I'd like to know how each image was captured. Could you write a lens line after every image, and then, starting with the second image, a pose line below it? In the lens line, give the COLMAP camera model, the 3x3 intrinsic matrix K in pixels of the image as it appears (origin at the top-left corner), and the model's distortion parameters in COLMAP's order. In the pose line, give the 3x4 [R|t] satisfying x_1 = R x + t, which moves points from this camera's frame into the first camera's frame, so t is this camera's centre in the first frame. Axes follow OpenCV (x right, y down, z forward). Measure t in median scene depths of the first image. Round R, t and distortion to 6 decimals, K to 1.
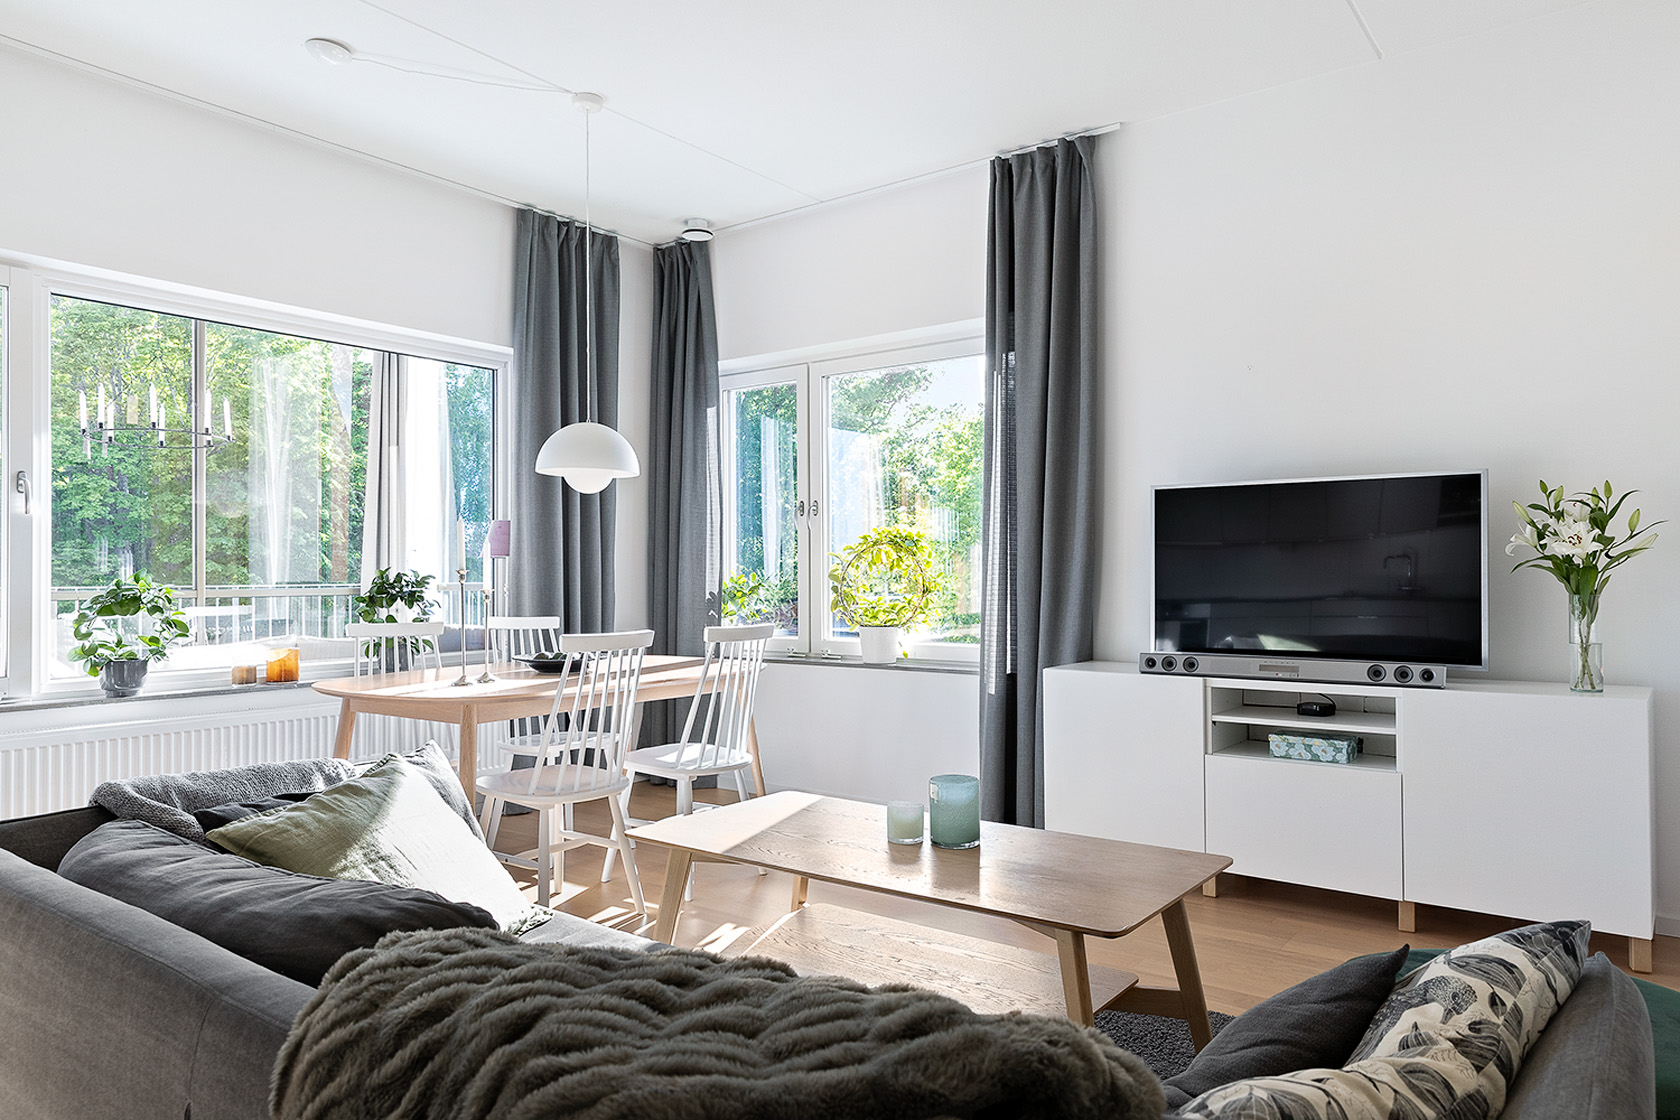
lens RADIAL K [[1085.8, 0, 840.0], [0, 1085.8, 560.0], [0, 0, 1]] dist [0.001988, 0.000478]
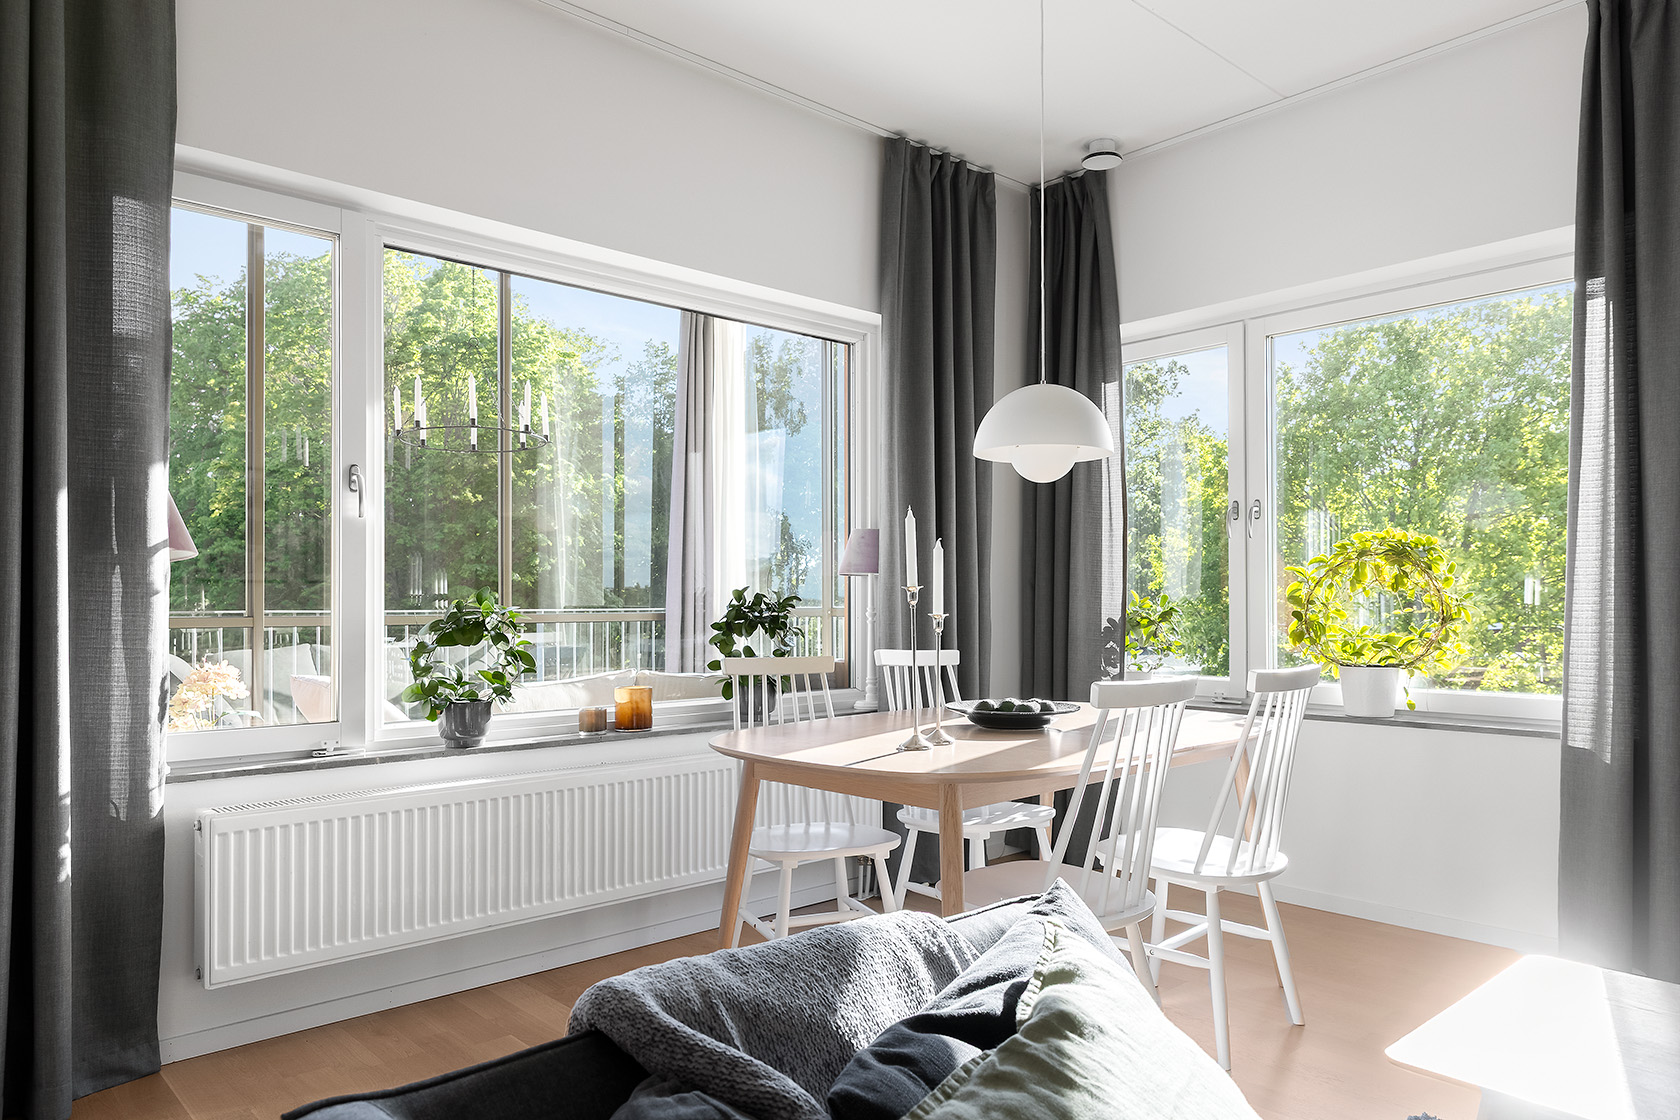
lens RADIAL K [[1115.1, 0, 835.0], [0, 1115.1, 588.2], [0, 0, 1]] dist [0.004287, 0.000203]
pose [[0.980261, -0.001228, -0.197705, -0.190278], [0.001663, 0.999997, 0.002032, 0.006525], [0.197702, -0.002321, 0.980259, 0.206558]]
